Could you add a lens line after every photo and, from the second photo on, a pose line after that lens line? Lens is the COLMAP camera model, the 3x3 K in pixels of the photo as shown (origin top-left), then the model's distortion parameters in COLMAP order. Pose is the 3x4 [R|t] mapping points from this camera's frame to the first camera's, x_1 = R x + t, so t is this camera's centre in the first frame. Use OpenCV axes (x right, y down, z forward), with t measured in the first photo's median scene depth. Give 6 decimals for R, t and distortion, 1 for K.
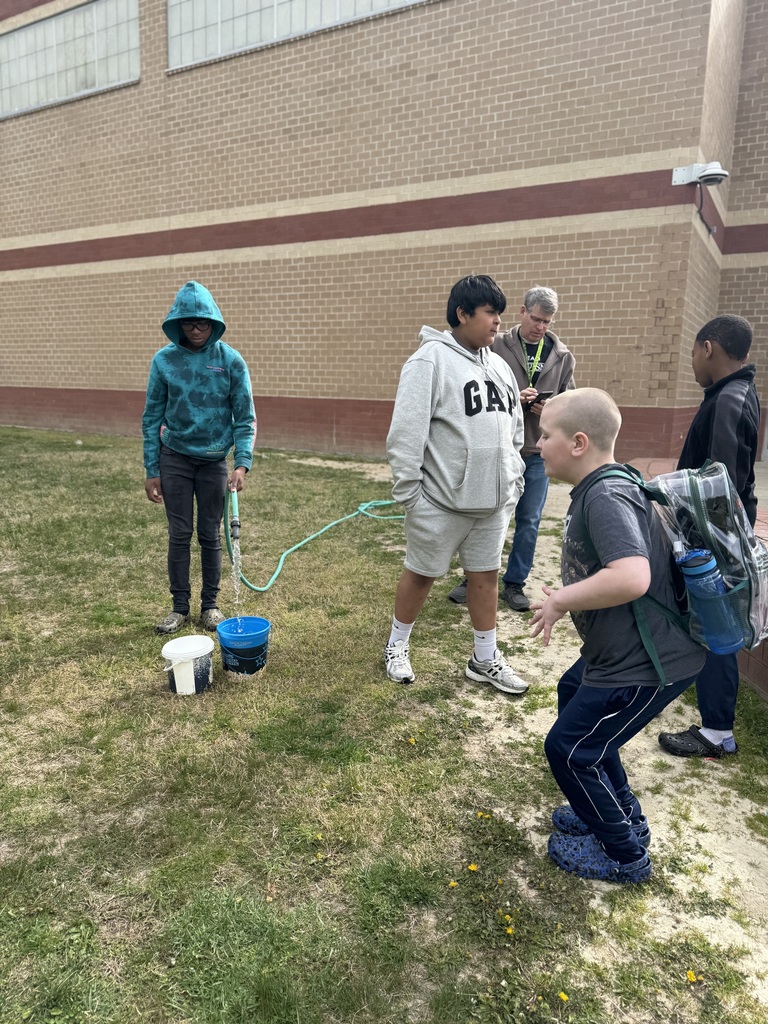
lens RADIAL K [[851.8, 0, 384.0], [0, 851.8, 512.0], [0, 0, 1]] dist [0.150332, -0.221024]
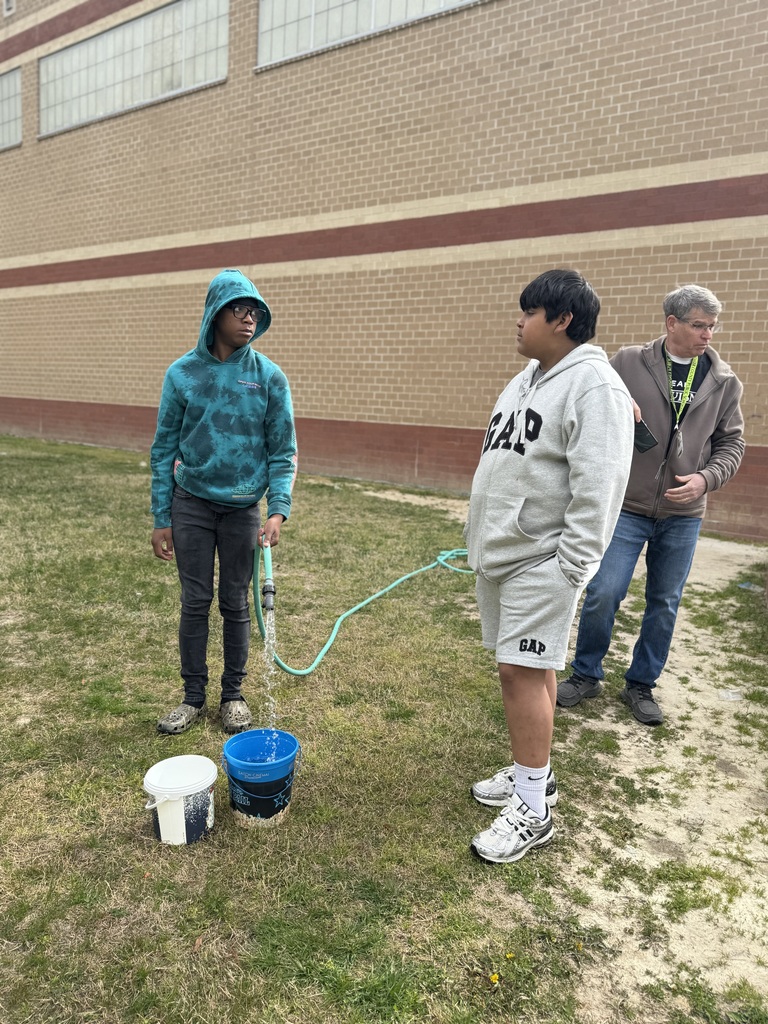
lens RADIAL K [[853.0, 0, 384.0], [0, 853.0, 512.0], [0, 0, 1]] dist [0.135175, -0.279117]
pose [[0.993913, 0.043470, -0.101229, 0.000525], [-0.046300, 0.998595, -0.025771, -0.020146], [0.099967, 0.030301, 0.994529, 0.127937]]
